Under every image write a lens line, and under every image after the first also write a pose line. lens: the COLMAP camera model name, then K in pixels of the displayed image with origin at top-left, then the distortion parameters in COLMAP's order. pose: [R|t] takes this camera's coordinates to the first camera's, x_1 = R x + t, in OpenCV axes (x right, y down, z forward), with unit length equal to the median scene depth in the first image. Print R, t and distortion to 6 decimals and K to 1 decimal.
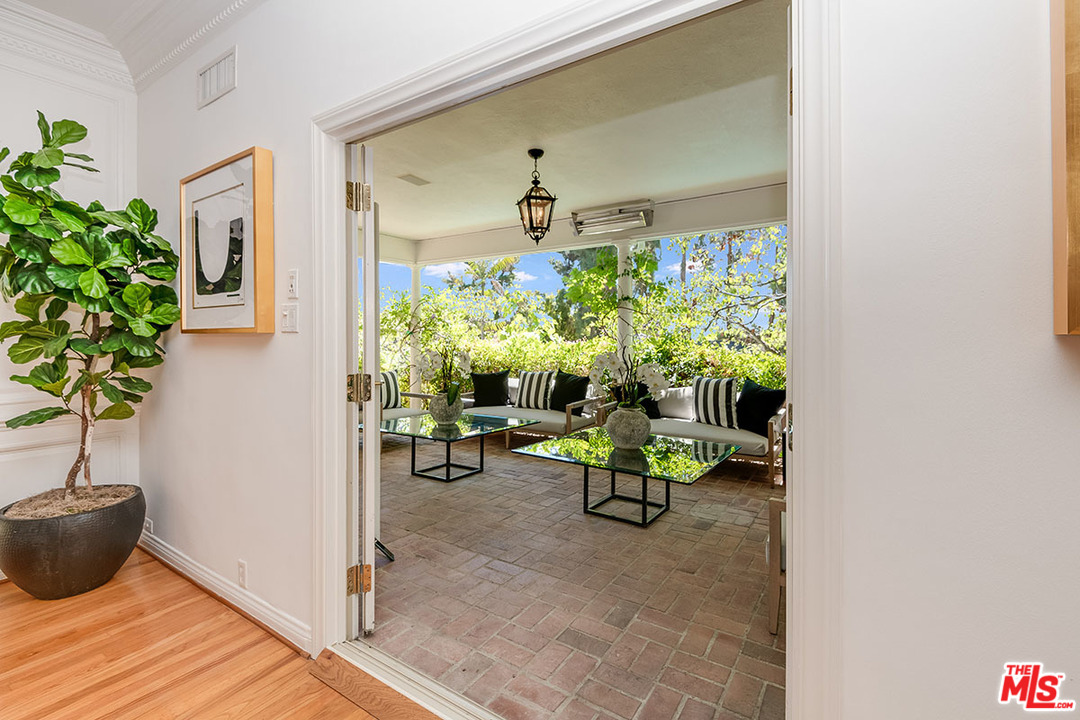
lens RADIAL K [[491.3, 0, 531.4], [0, 491.3, 342.6], [0, 0, 1]] dist [0.009879, -0.004291]
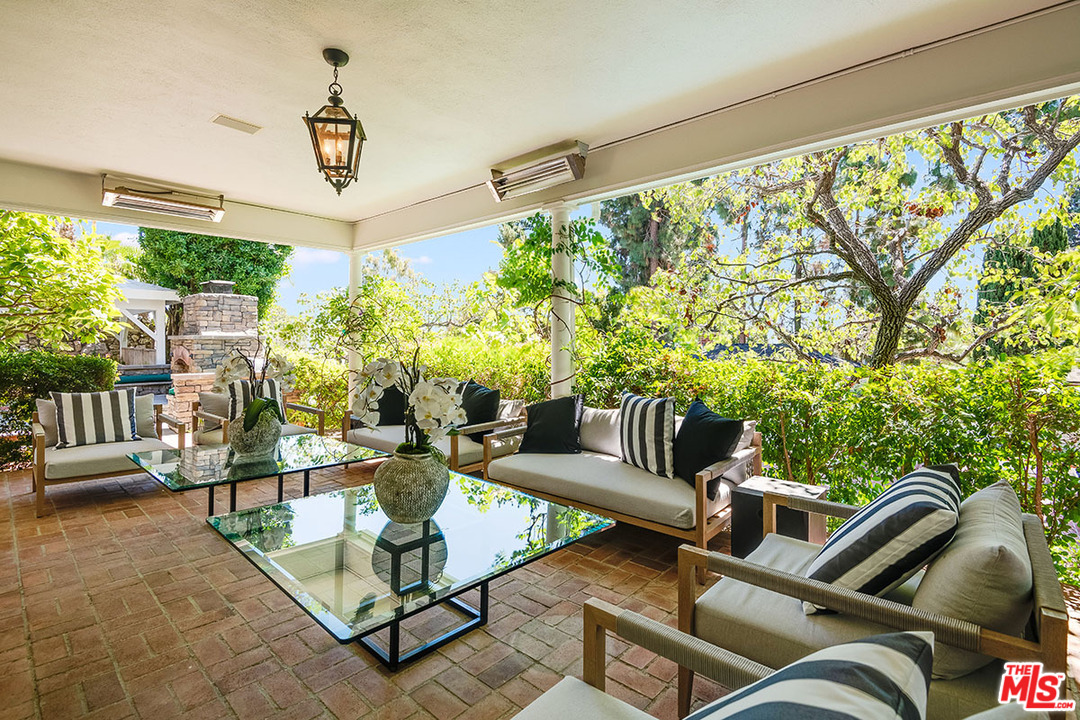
lens RADIAL K [[491.3, 0, 542.1], [0, 491.3, 350.3], [0, 0, 1]] dist [0.009879, -0.004291]
pose [[0.988497, 0.004583, -0.151170, 0.370406], [-0.003111, 0.999945, 0.009971, 0.003685], [0.151207, -0.009386, 0.988458, 0.364850]]
